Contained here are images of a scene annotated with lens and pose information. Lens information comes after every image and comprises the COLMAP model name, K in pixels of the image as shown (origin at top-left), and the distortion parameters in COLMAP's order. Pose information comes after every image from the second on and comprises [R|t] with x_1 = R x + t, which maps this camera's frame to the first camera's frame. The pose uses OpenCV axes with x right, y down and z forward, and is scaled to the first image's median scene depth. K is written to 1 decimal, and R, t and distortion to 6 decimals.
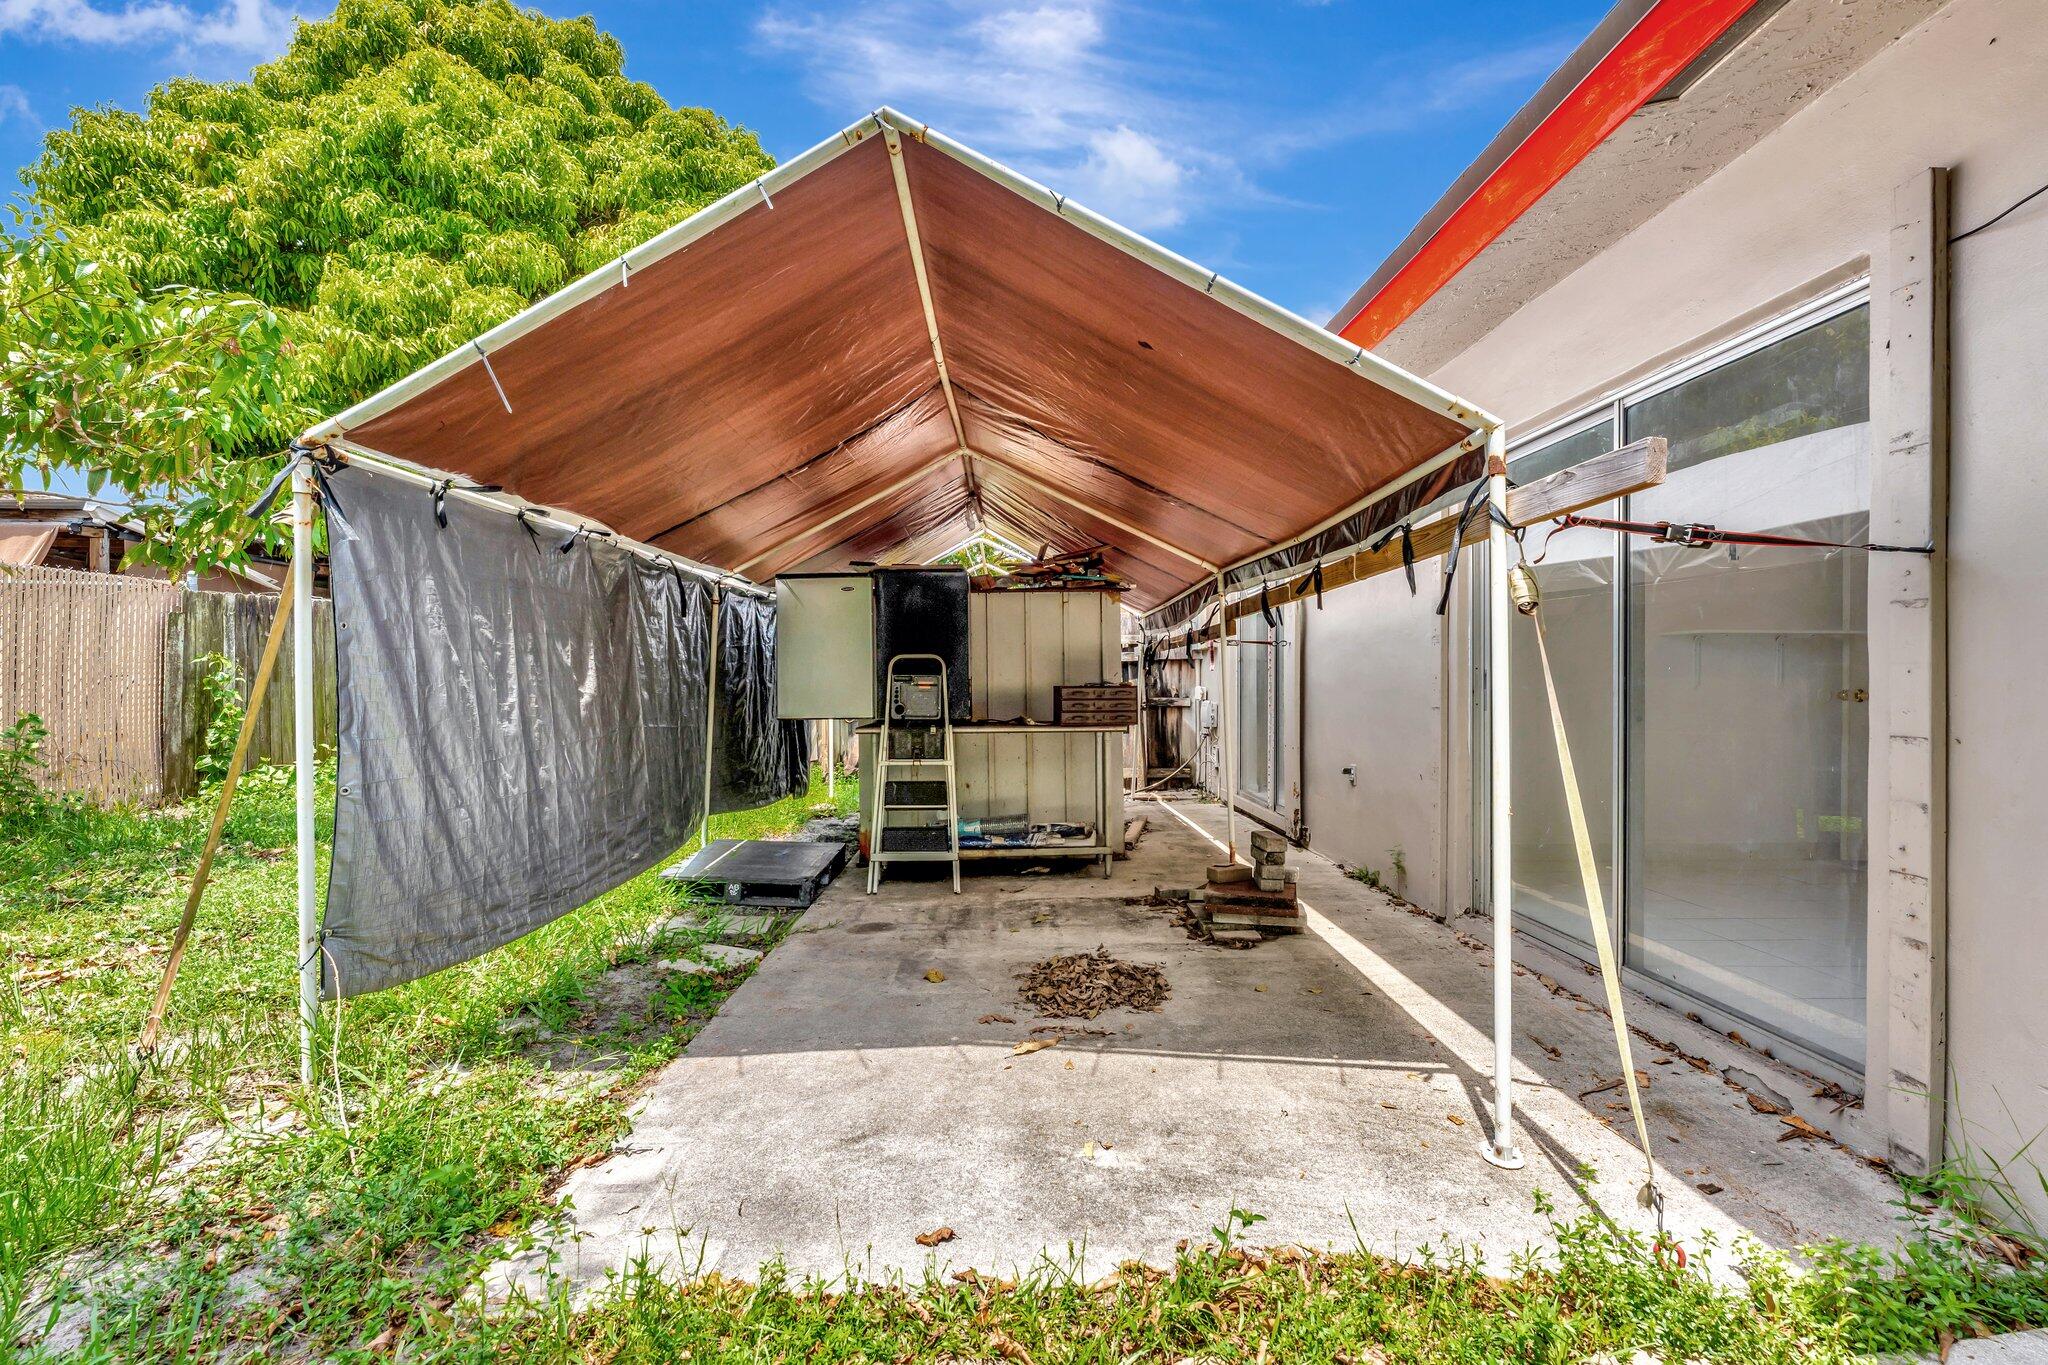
lens RADIAL K [[849.3, 0, 1024.0], [0, 849.3, 682.5], [0, 0, 1]] dist [-0.001300, -0.005748]
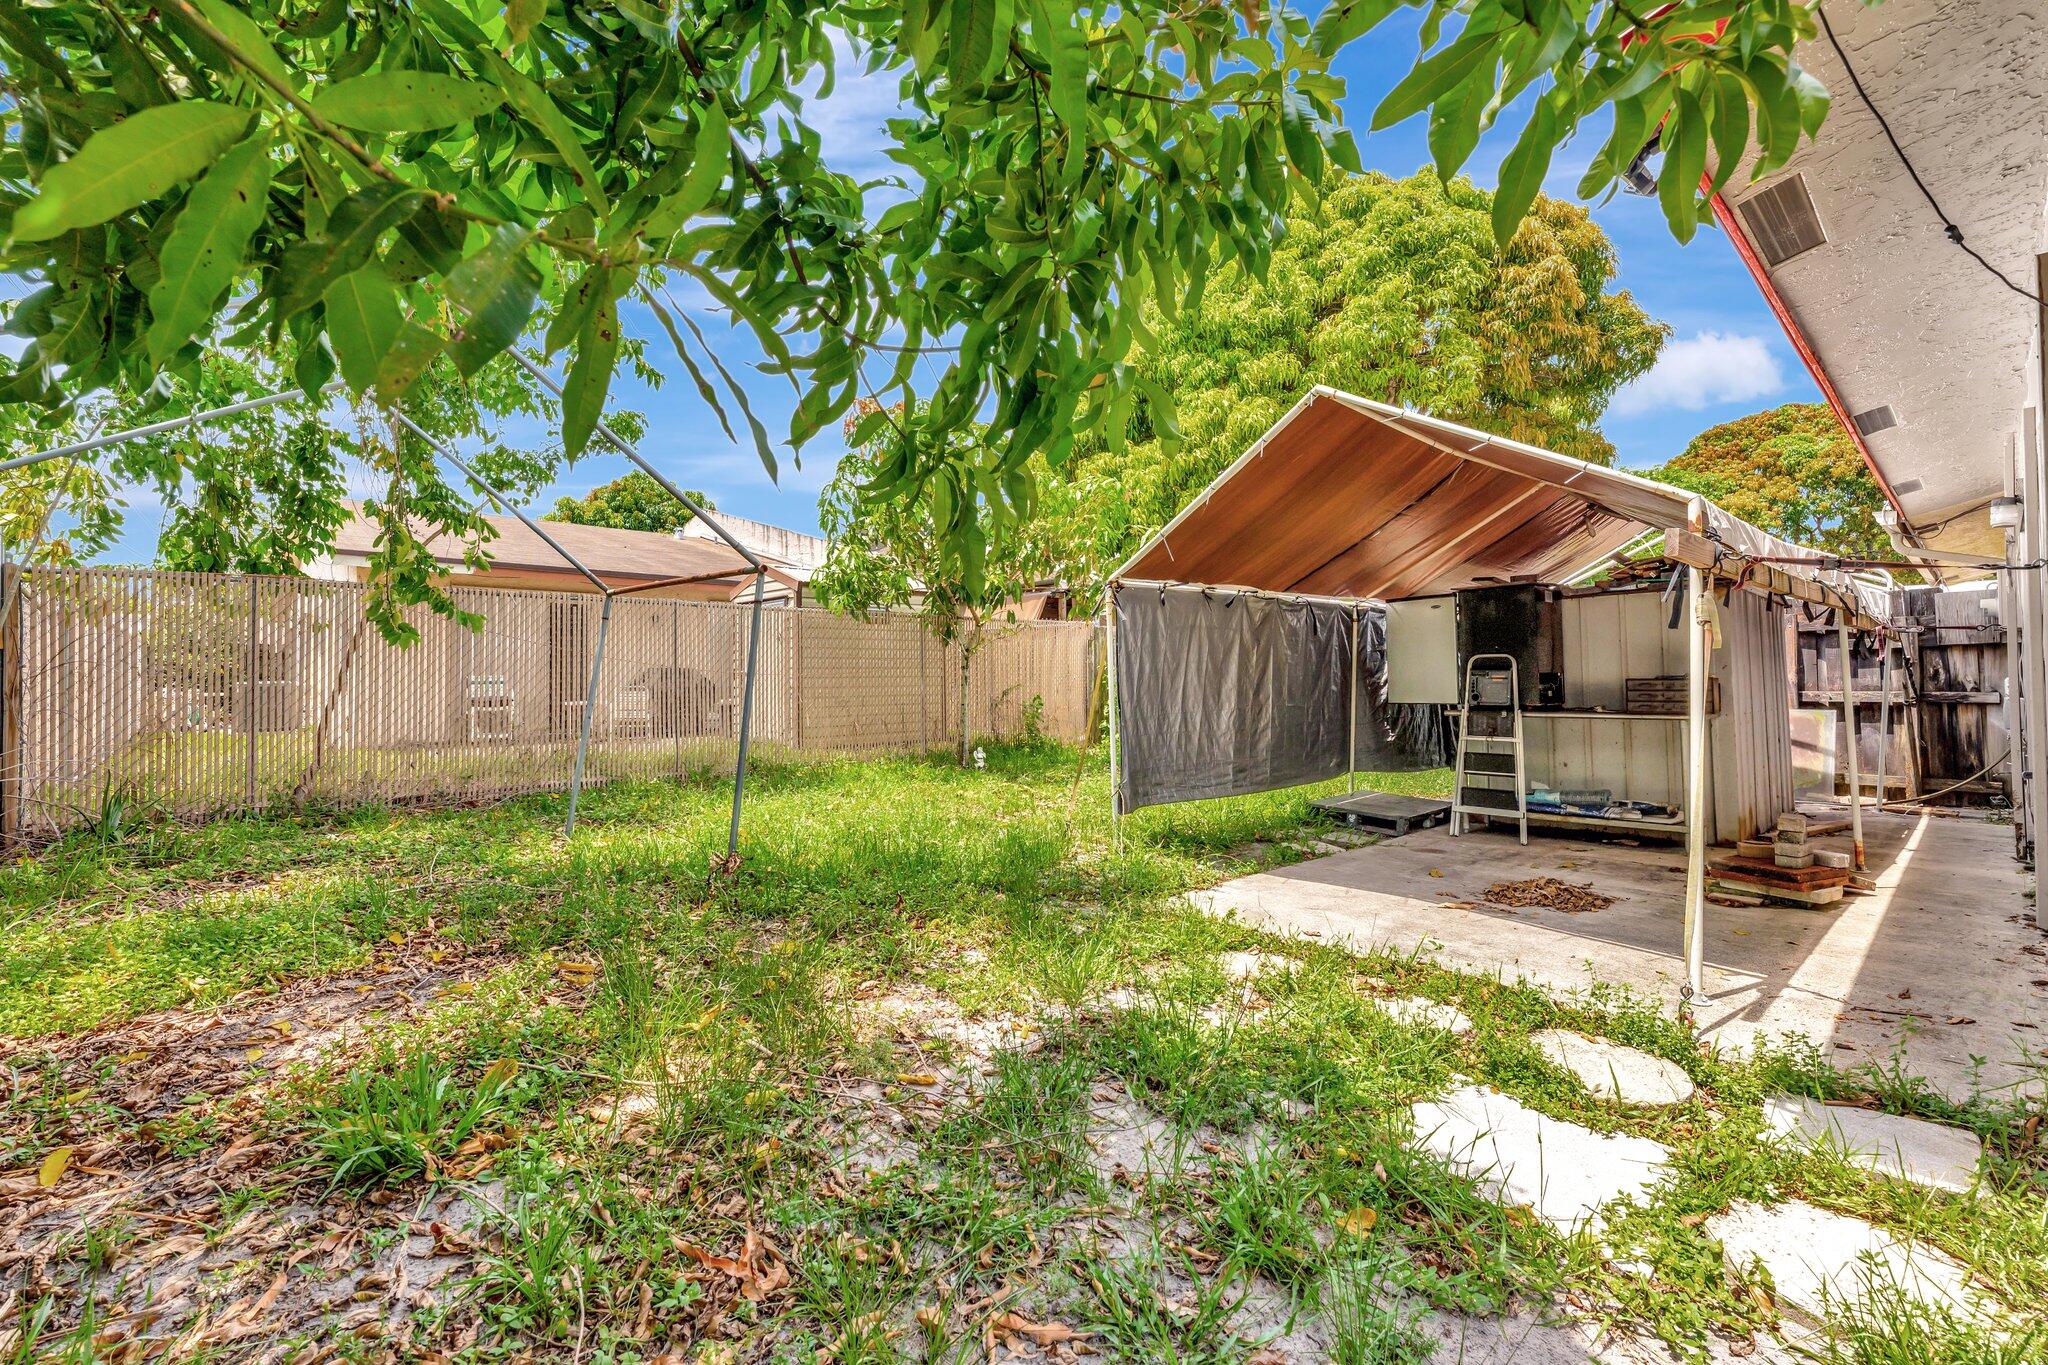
lens RADIAL K [[849.3, 0, 1024.0], [0, 849.3, 682.5], [0, 0, 1]] dist [-0.001300, -0.005748]
pose [[0.631844, -0.002154, -0.775092, 0.399439], [0.006134, 0.999979, 0.002221, 0.002164], [0.775071, -0.006158, 0.631844, -0.334110]]
